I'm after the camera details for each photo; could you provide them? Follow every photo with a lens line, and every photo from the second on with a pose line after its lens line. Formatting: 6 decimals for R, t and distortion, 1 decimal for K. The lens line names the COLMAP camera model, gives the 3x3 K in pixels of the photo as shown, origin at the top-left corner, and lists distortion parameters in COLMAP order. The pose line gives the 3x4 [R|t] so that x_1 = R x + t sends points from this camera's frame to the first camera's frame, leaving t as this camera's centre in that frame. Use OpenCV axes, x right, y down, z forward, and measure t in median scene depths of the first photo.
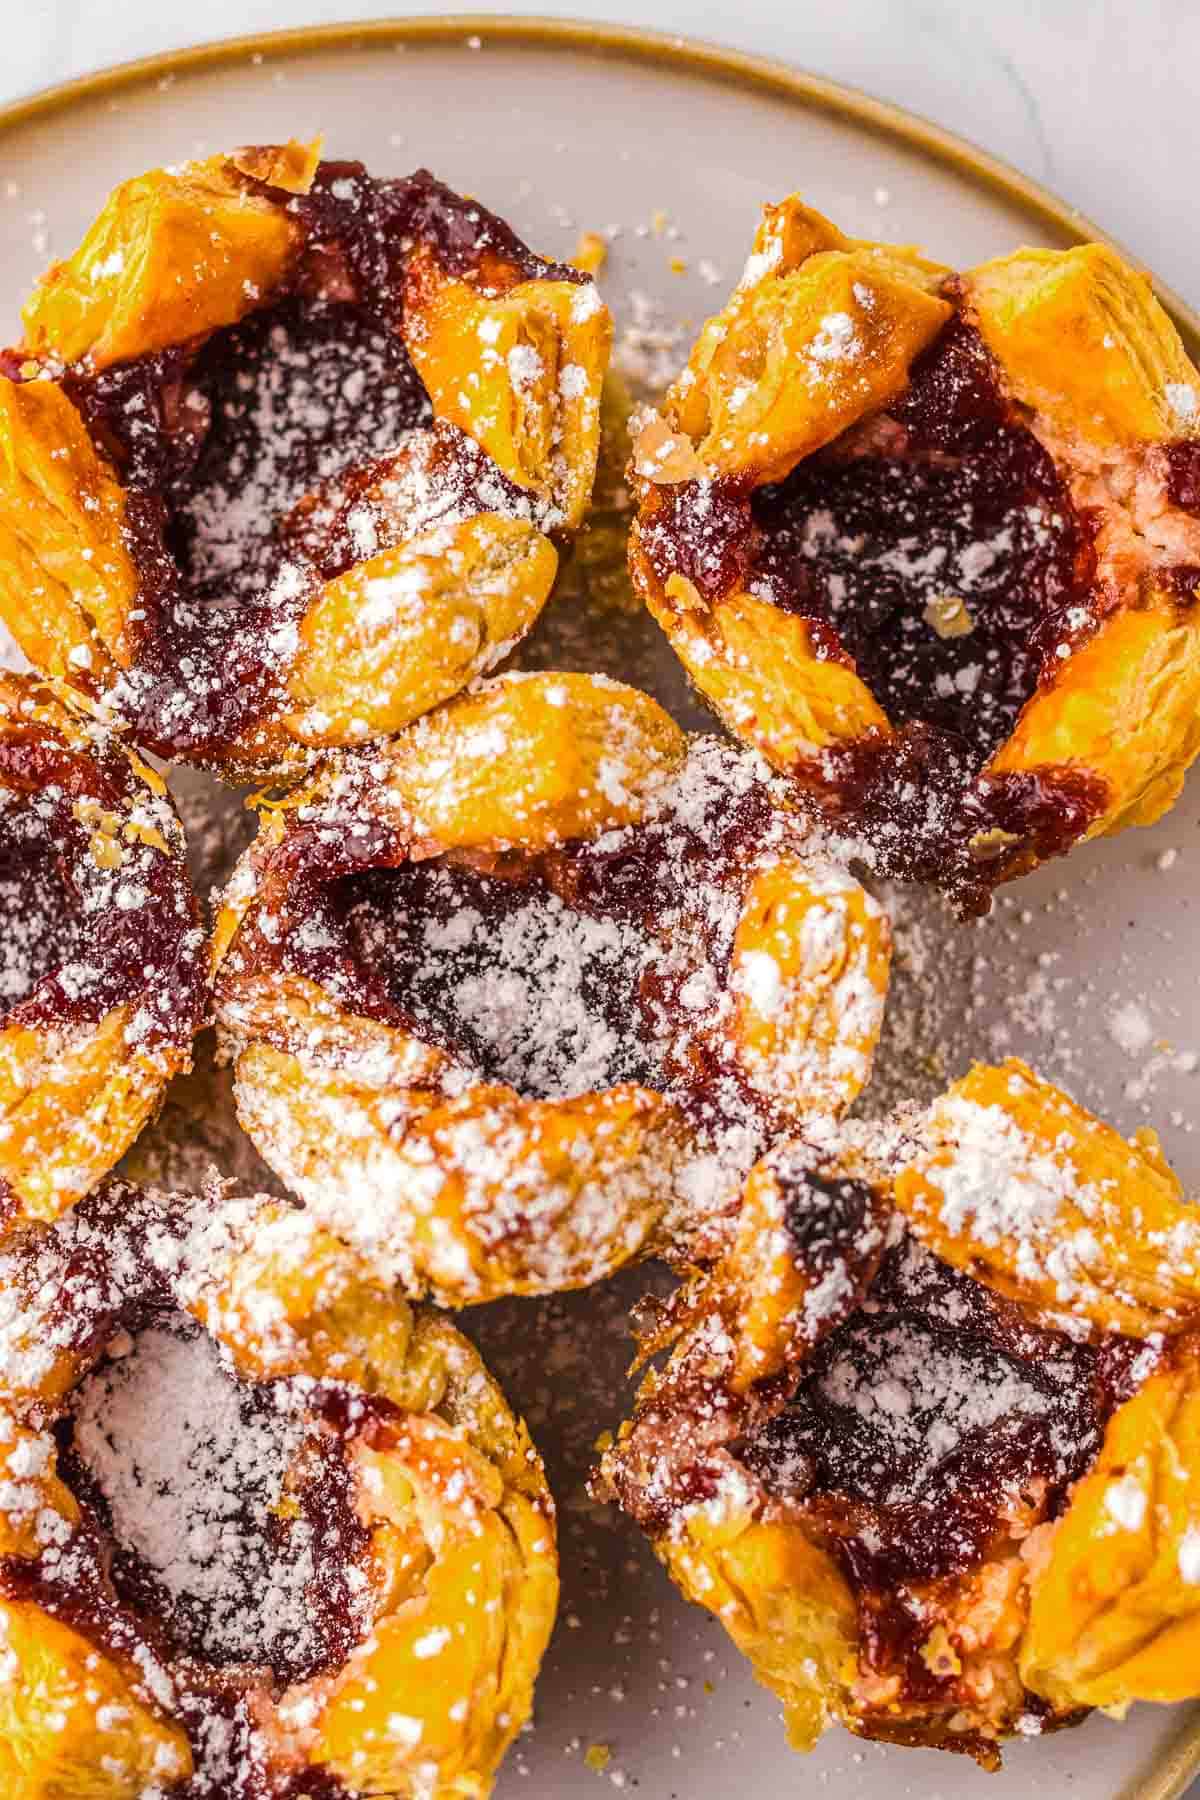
lens RADIAL K [[4630.8, 0, 600.0], [0, 4630.8, 900.0], [0, 0, 1]] dist [-0.076031, -0.727989]
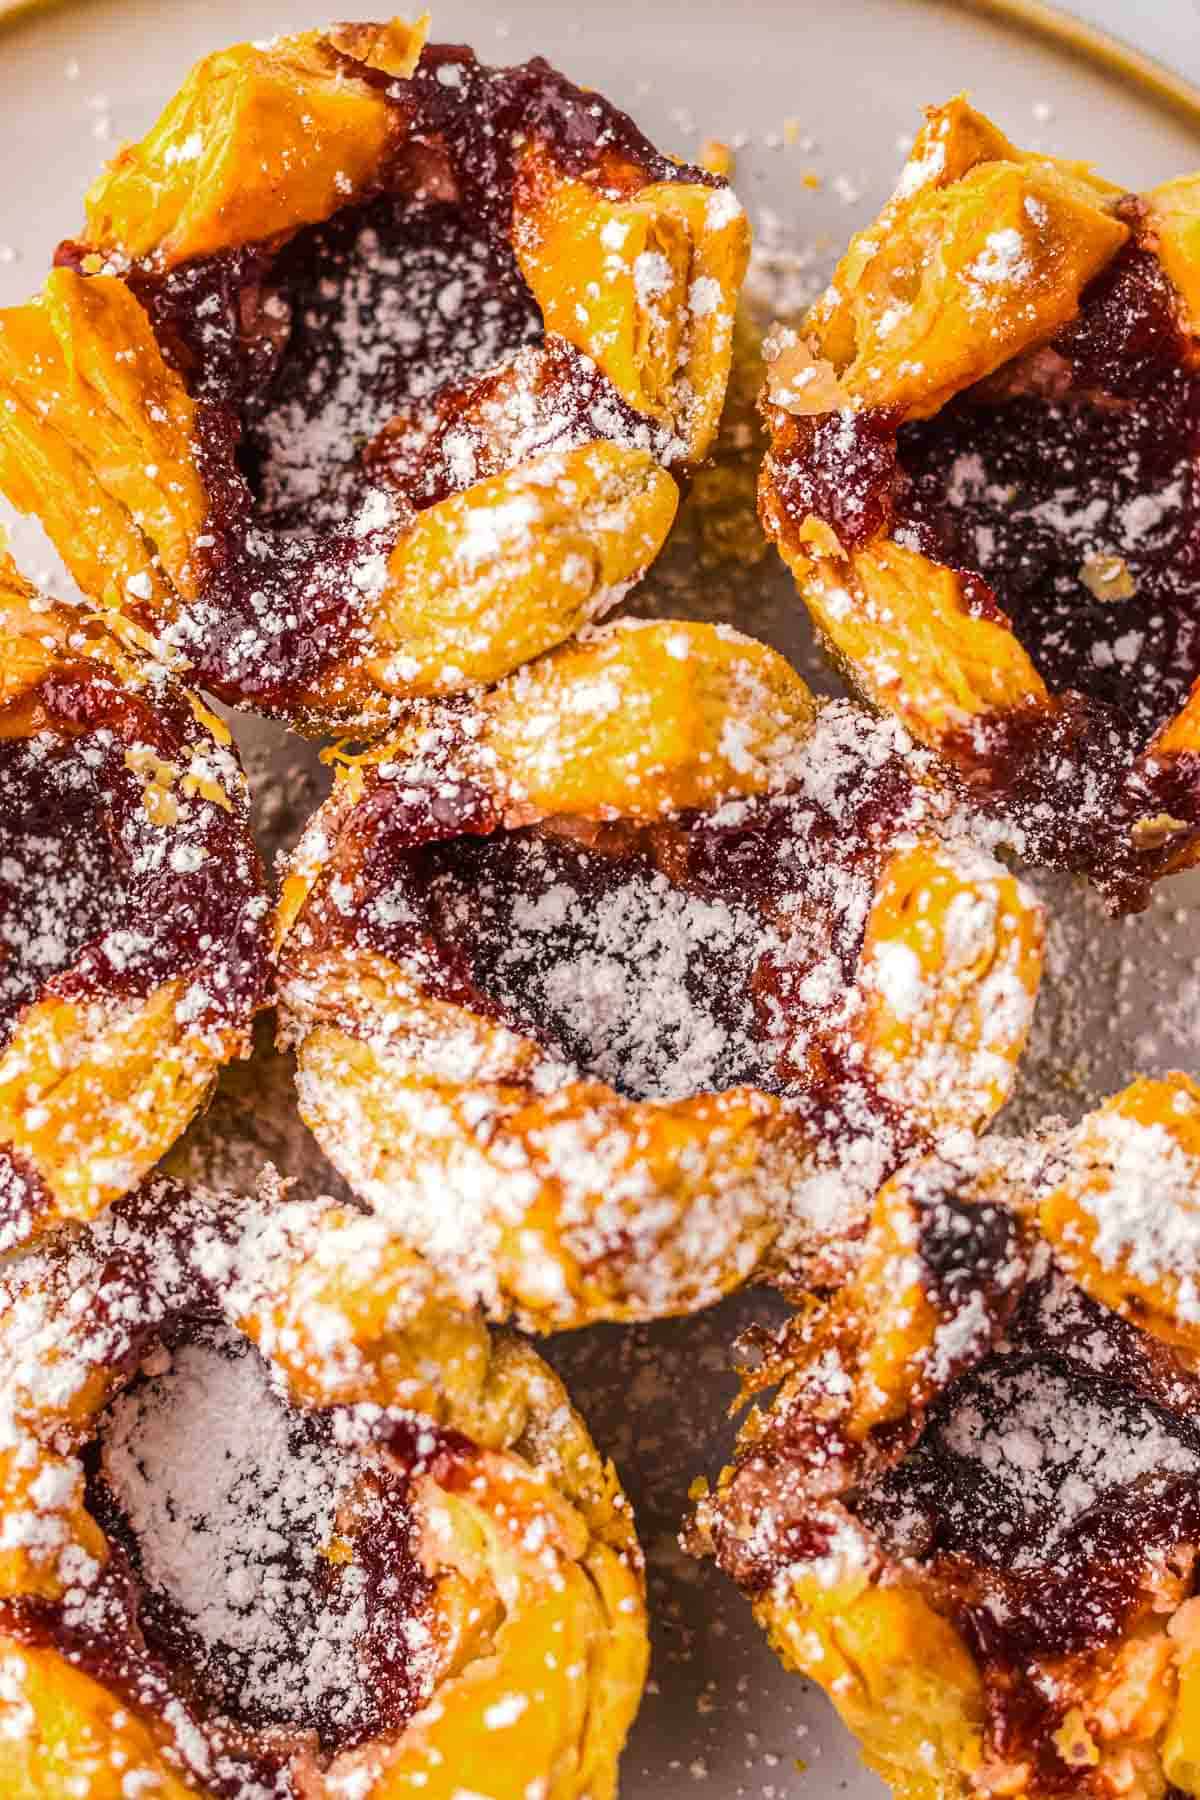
lens RADIAL K [[4630.8, 0, 600.0], [0, 4630.8, 900.0], [0, 0, 1]] dist [-0.076031, -0.727989]
pose [[0.999356, 0.034161, 0.011003, -0.031674], [-0.034121, 0.999411, -0.003763, 0.008050], [-0.011125, 0.003385, 0.999932, 0.110536]]
